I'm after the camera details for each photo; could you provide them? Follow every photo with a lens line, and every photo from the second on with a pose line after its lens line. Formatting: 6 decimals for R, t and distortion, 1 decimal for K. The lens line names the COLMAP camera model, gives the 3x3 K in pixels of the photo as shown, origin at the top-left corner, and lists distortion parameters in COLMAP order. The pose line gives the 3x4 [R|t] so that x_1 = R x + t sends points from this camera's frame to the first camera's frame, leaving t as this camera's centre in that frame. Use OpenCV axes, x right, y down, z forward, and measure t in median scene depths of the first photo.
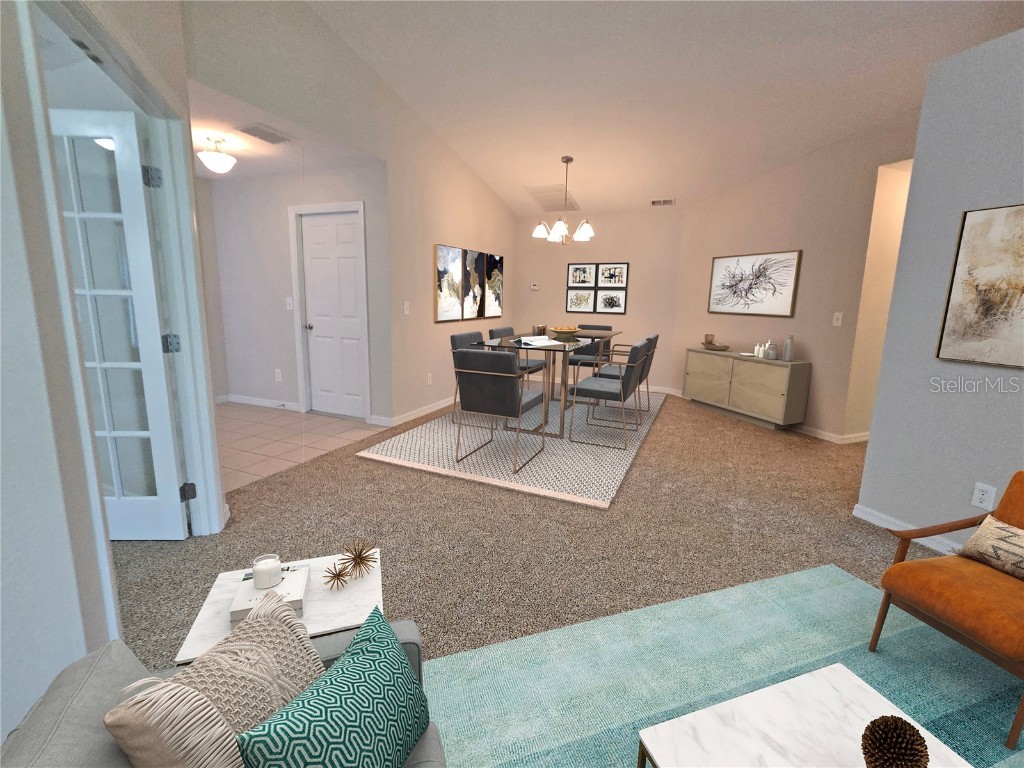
lens RADIAL K [[471.0, 0, 516.9], [0, 471.0, 376.7], [0, 0, 1]] dist [0.002574, 0.002268]
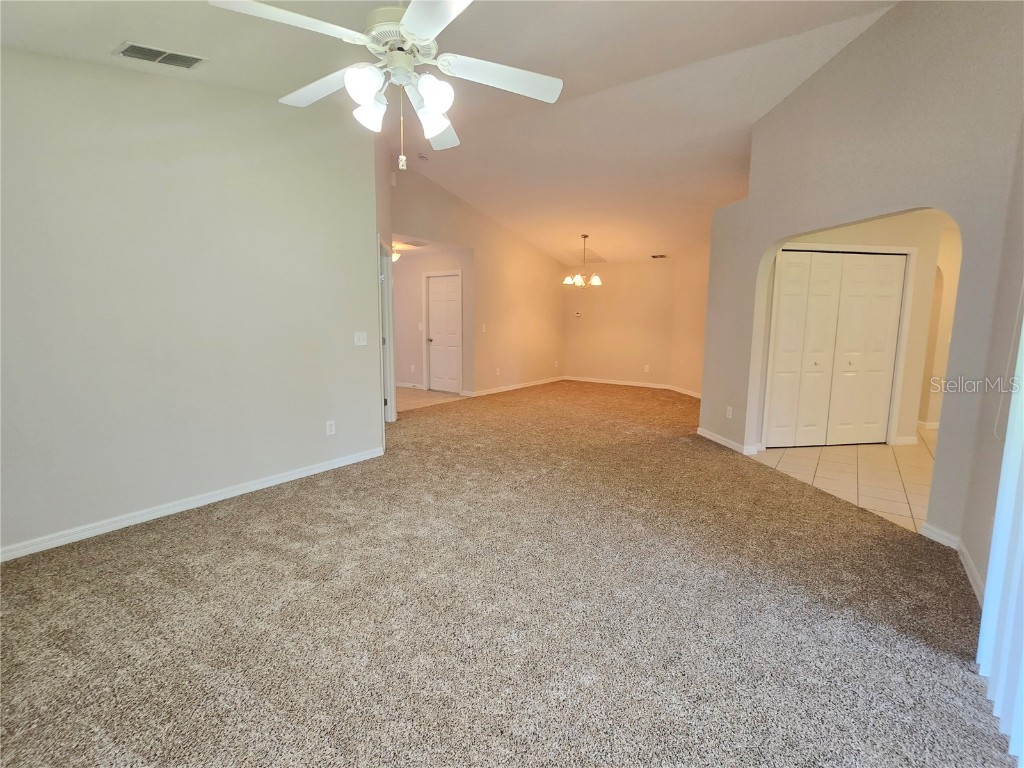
lens RADIAL K [[471.0, 0, 510.9], [0, 471.0, 385.7], [0, 0, 1]] dist [0.002574, 0.002268]
pose [[0.973477, 0.020876, -0.227832, 0.243859], [-0.029567, 0.998957, -0.034801, 0.113115], [0.226868, 0.040614, 0.973078, -0.608042]]
